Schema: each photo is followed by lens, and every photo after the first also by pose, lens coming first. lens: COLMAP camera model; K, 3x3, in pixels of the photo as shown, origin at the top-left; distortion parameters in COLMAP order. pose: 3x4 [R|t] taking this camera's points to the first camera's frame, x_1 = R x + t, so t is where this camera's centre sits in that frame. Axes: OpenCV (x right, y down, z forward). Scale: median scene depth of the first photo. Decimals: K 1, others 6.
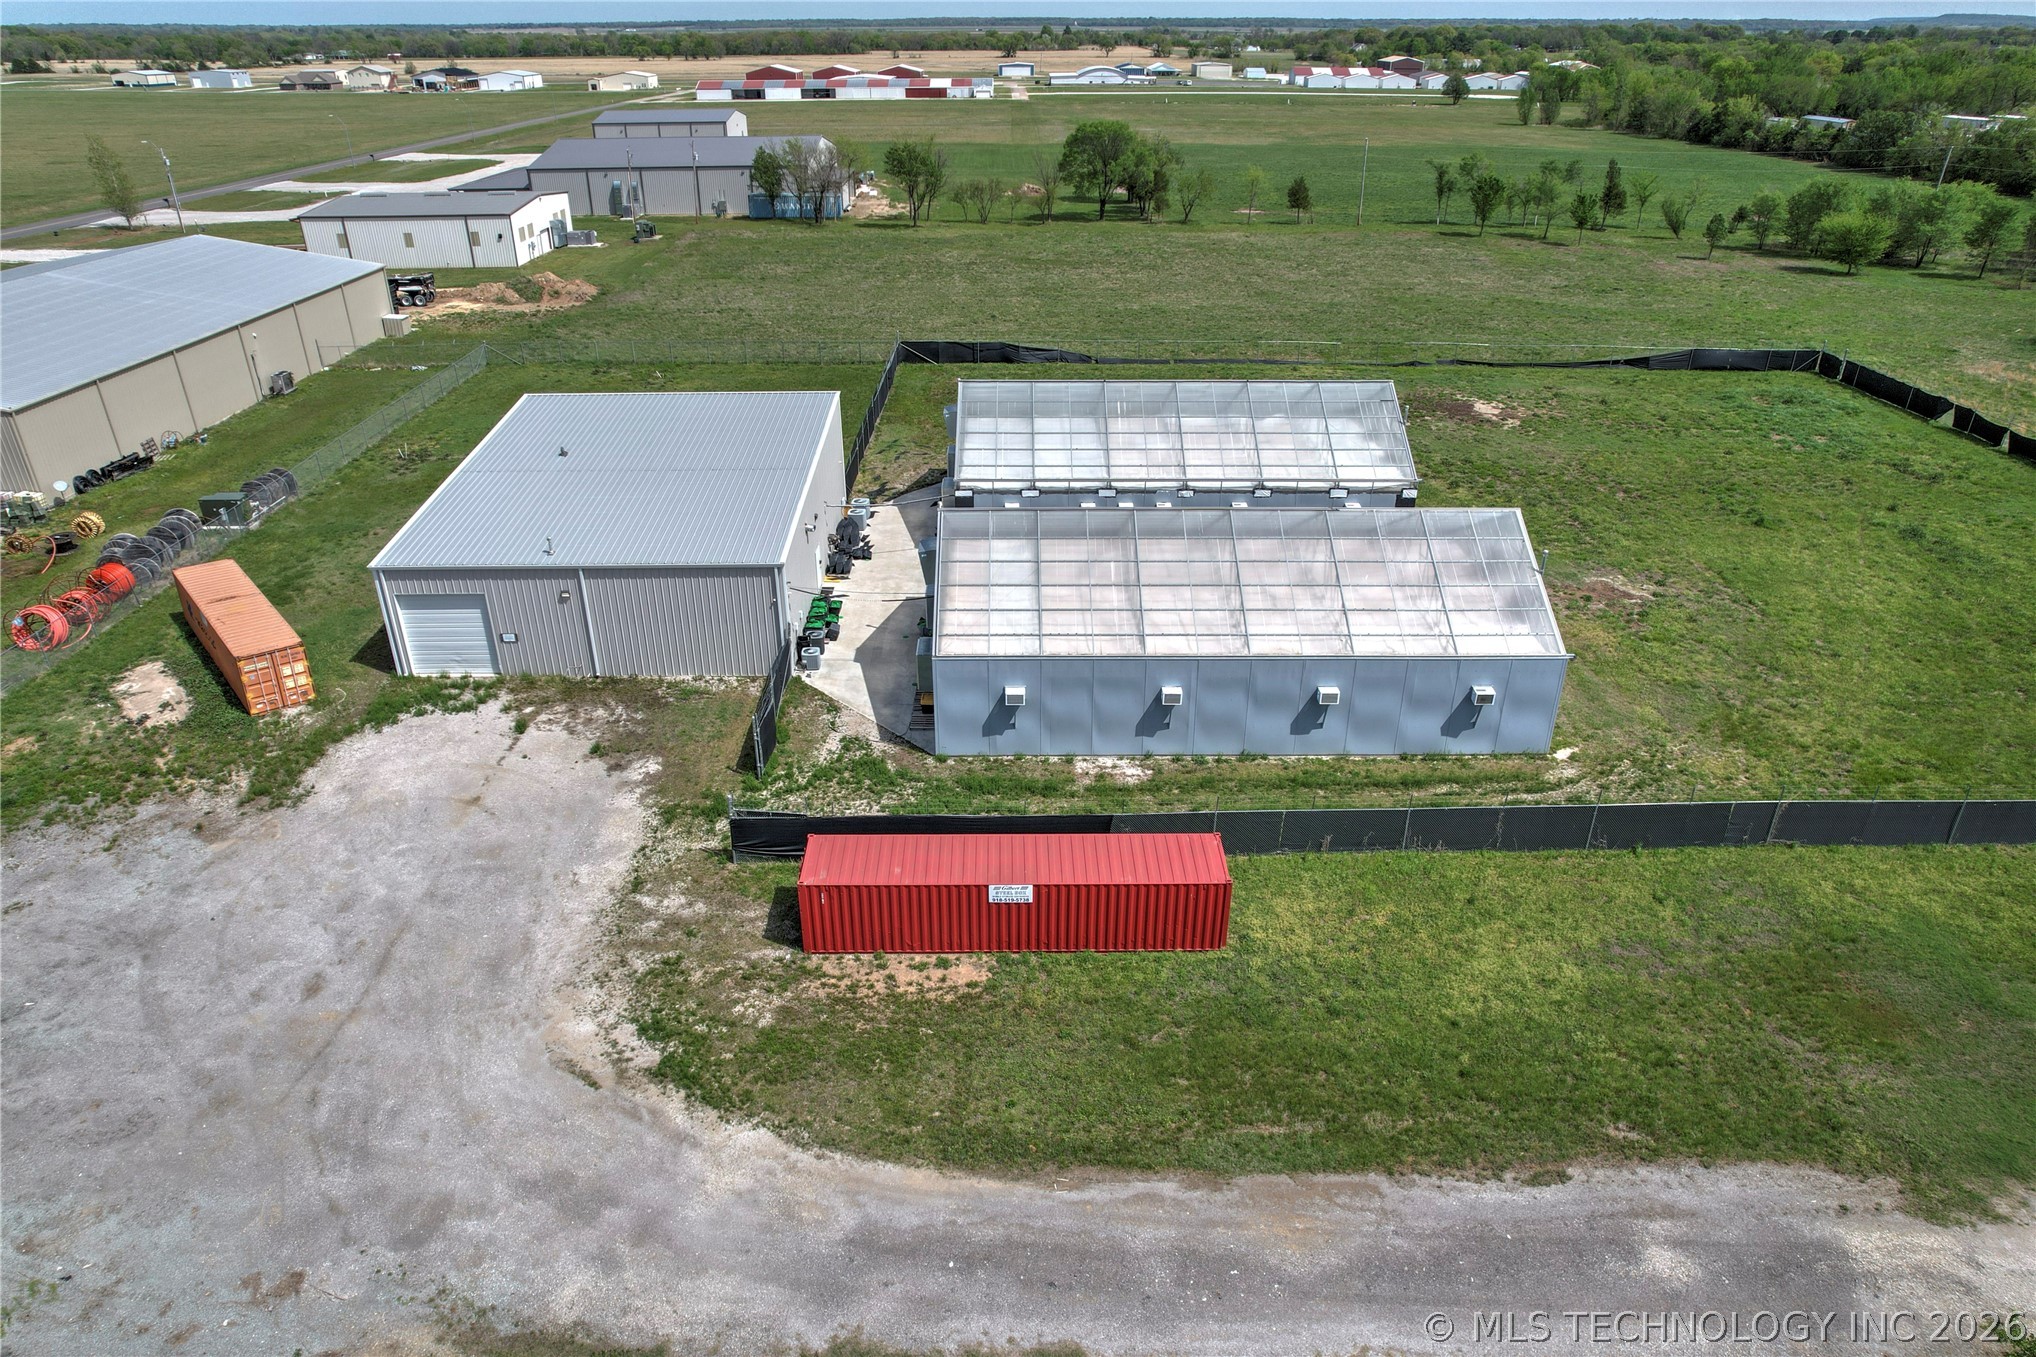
lens RADIAL K [[1306.3, 0, 1016.7], [0, 1306.3, 672.1], [0, 0, 1]] dist [-0.081648, 0.073361]
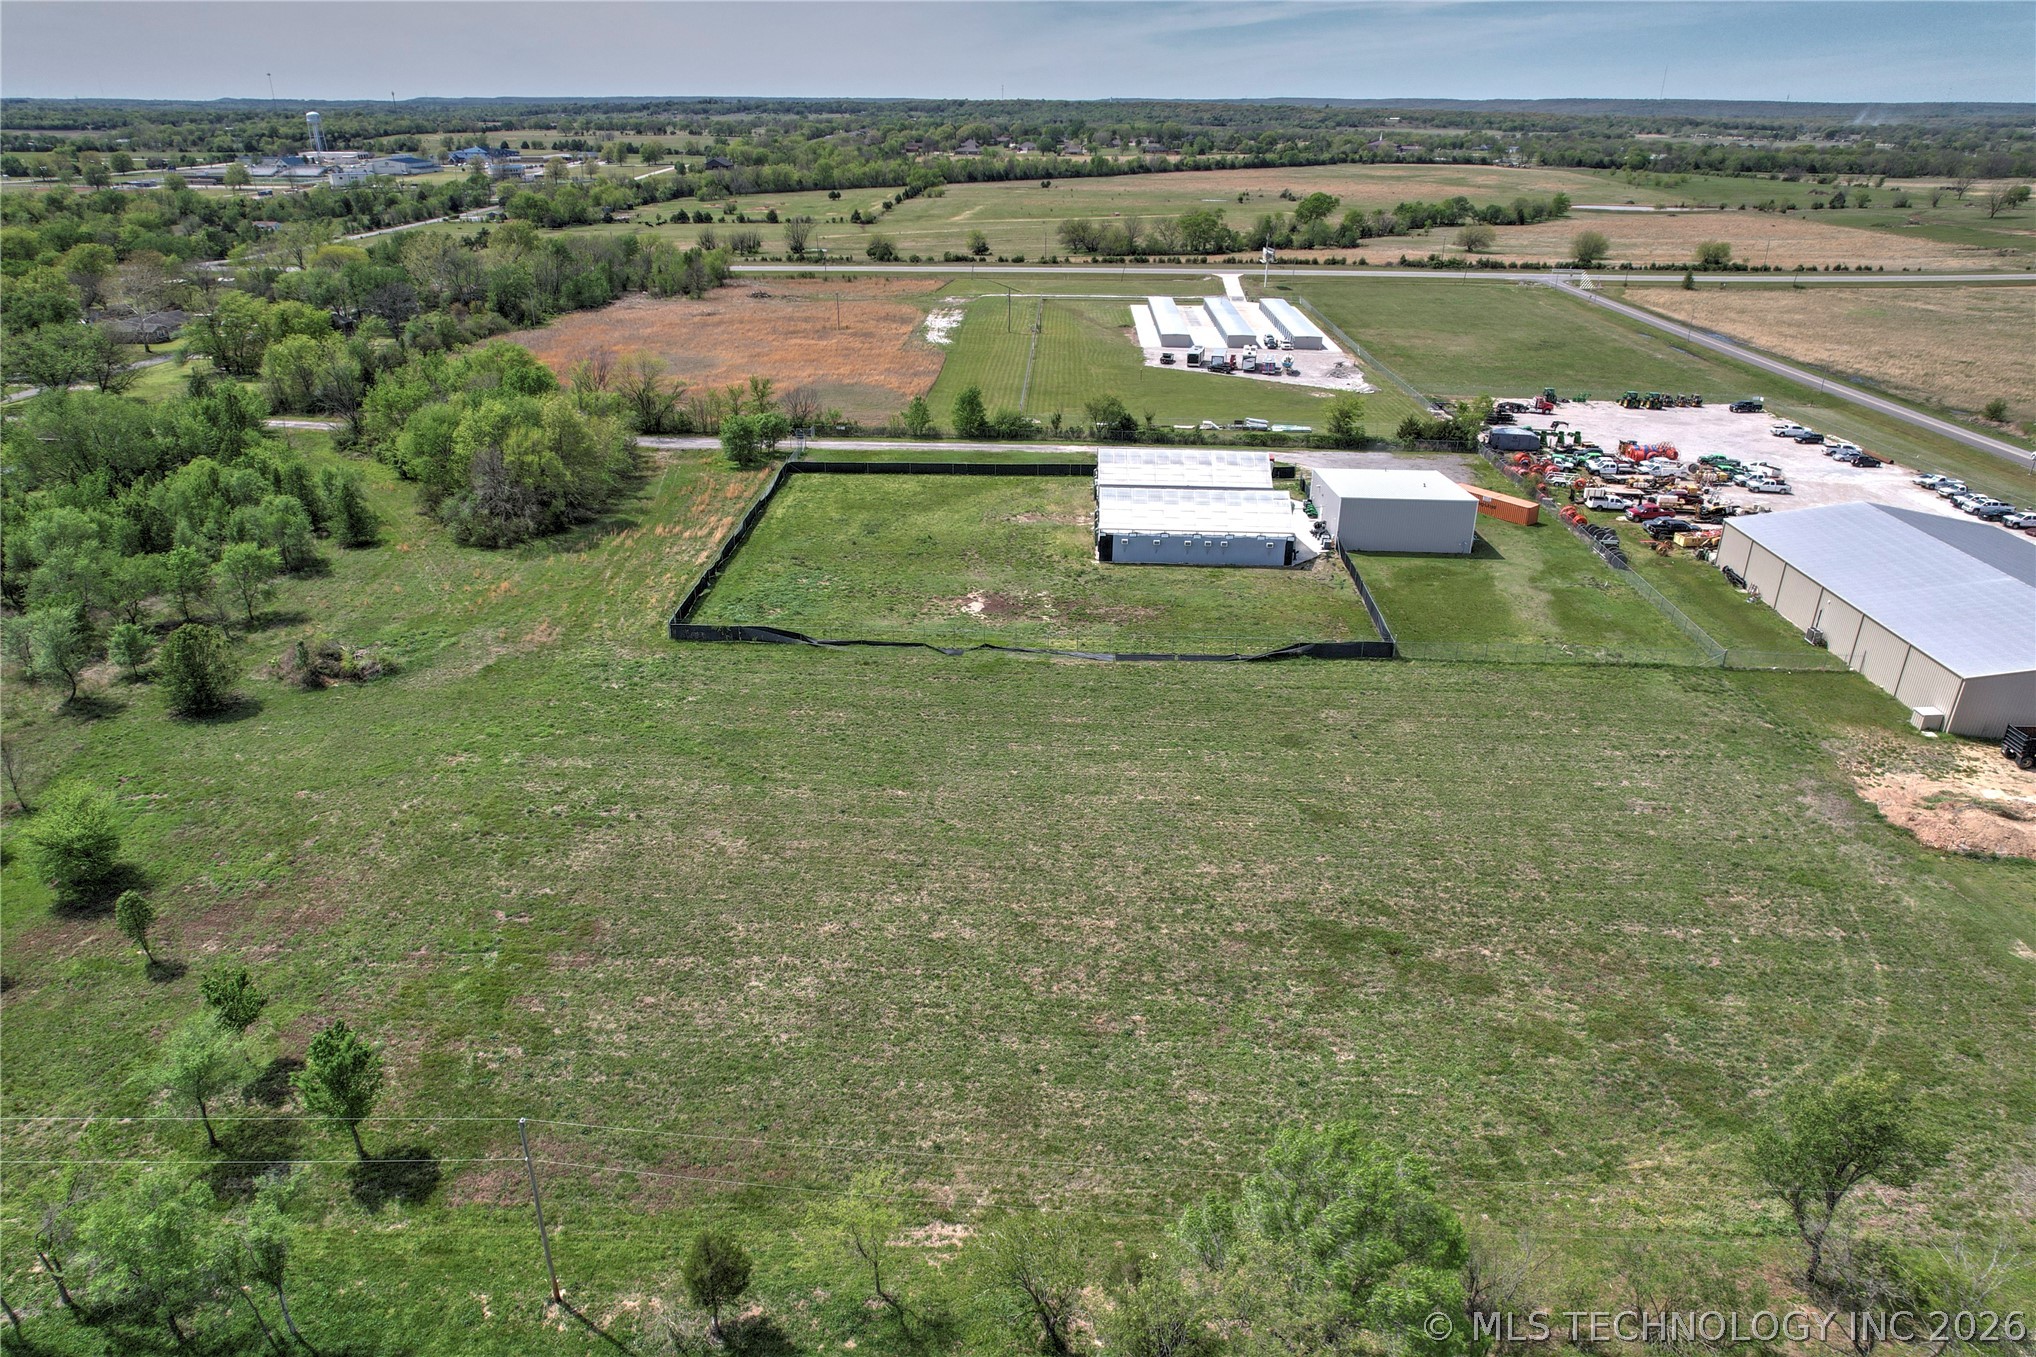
lens RADIAL K [[1300.8, 0, 1018.0], [0, 1300.8, 678.5], [0, 0, 1]] dist [-0.057023, 0.029757]
pose [[-0.998722, -0.025790, 0.043474, 0.400104], [0.017581, 0.629132, 0.777100, -2.215396], [-0.047392, 0.776870, -0.627874, 3.337046]]
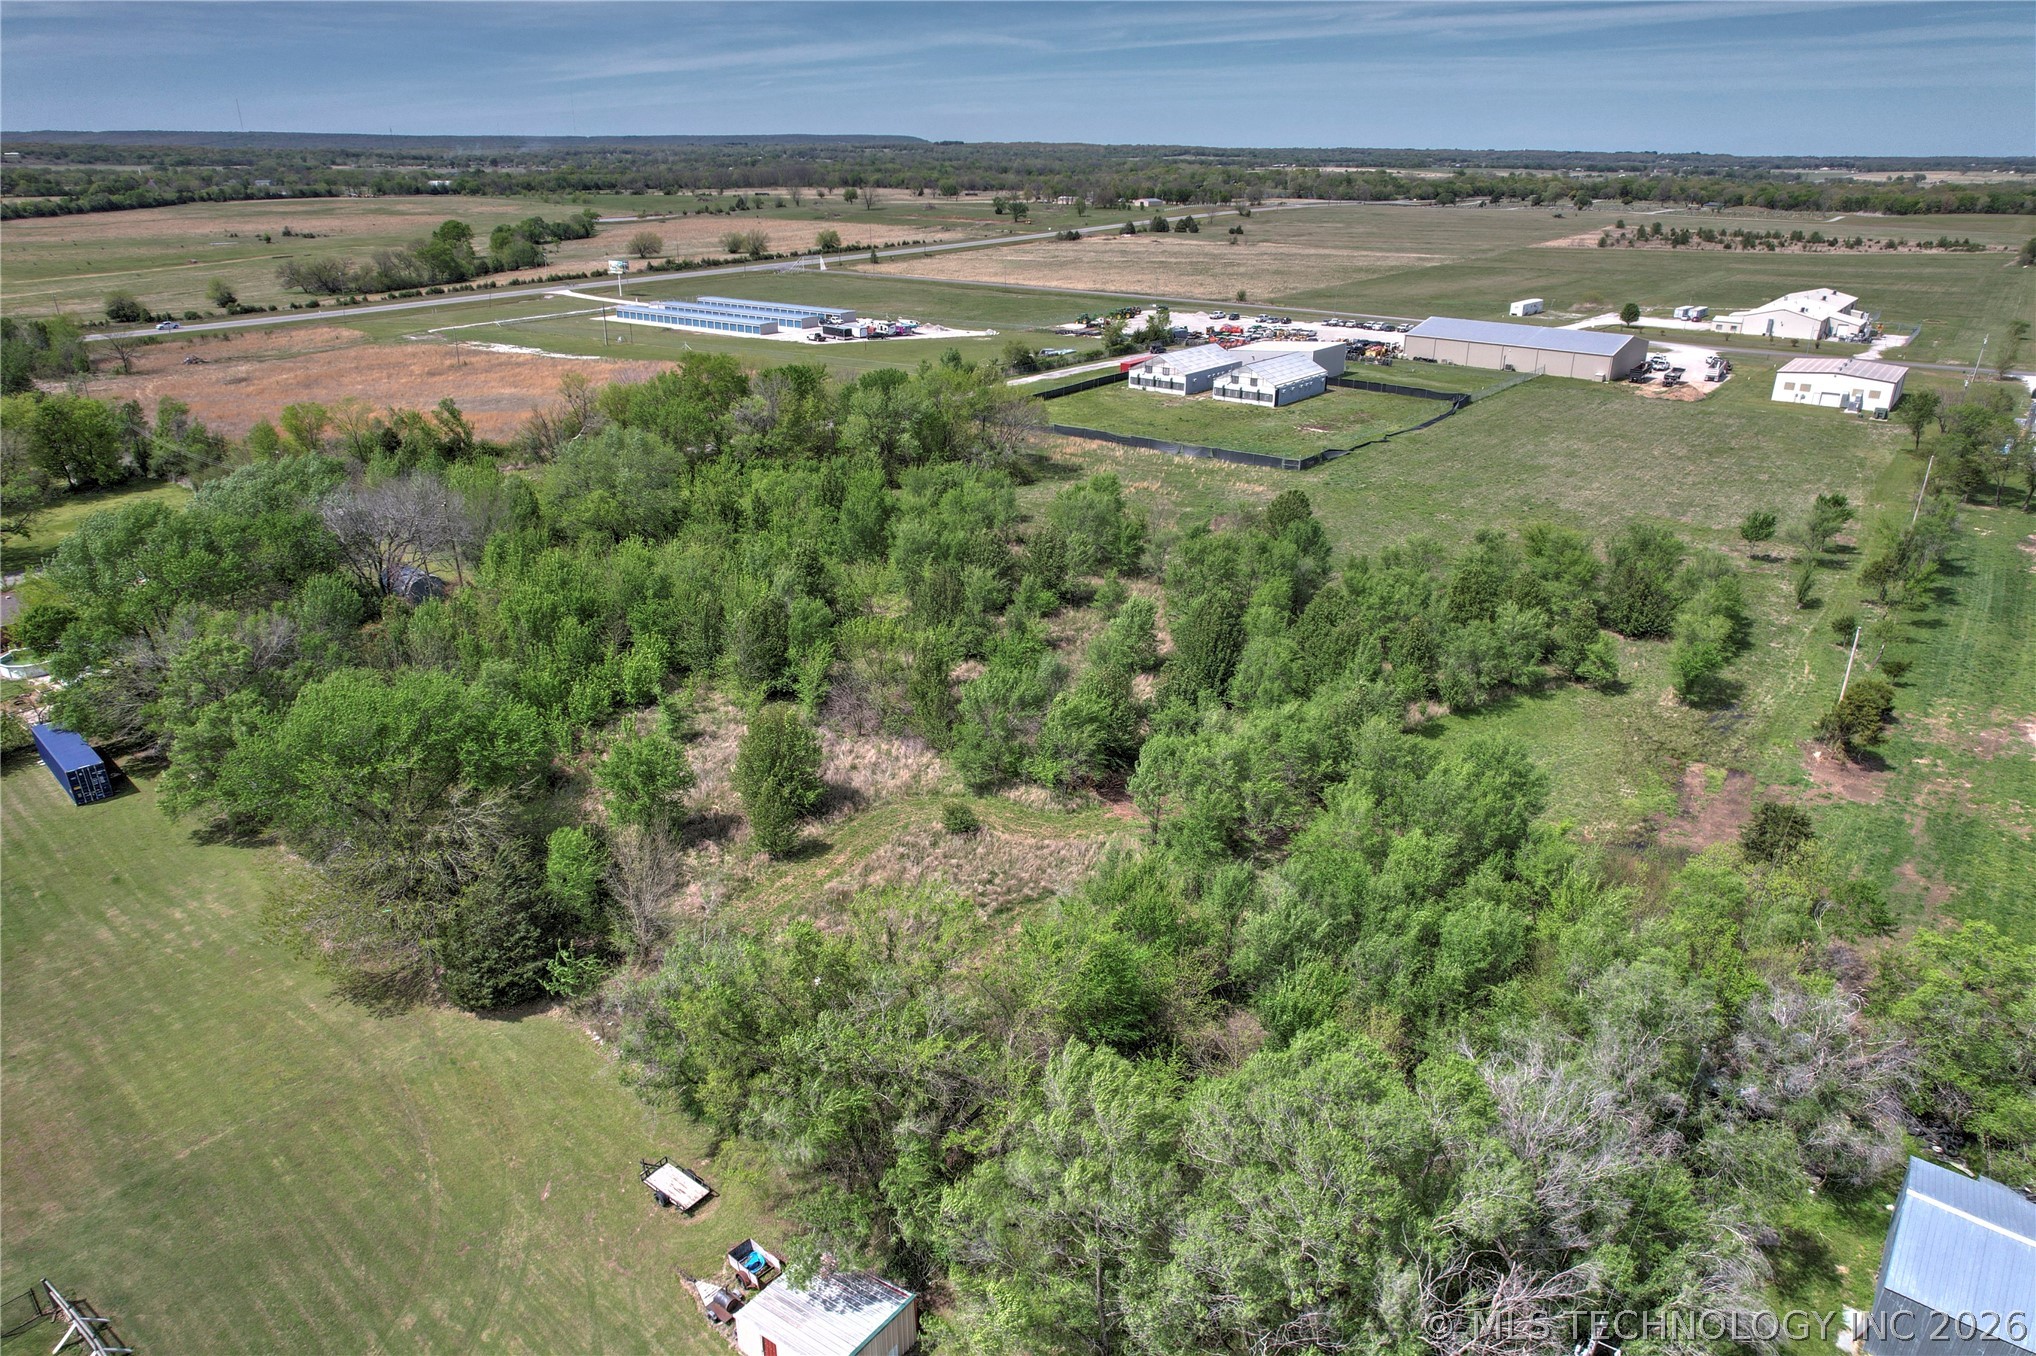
lens RADIAL K [[1306.3, 0, 1016.7], [0, 1306.3, 671.6], [0, 0, 1]] dist [-0.081648, 0.073361]
pose [[-0.613206, 0.297490, -0.731764, 4.387857], [-0.361227, 0.718233, 0.594691, -1.876423], [0.702491, 0.629001, -0.332963, 2.812220]]
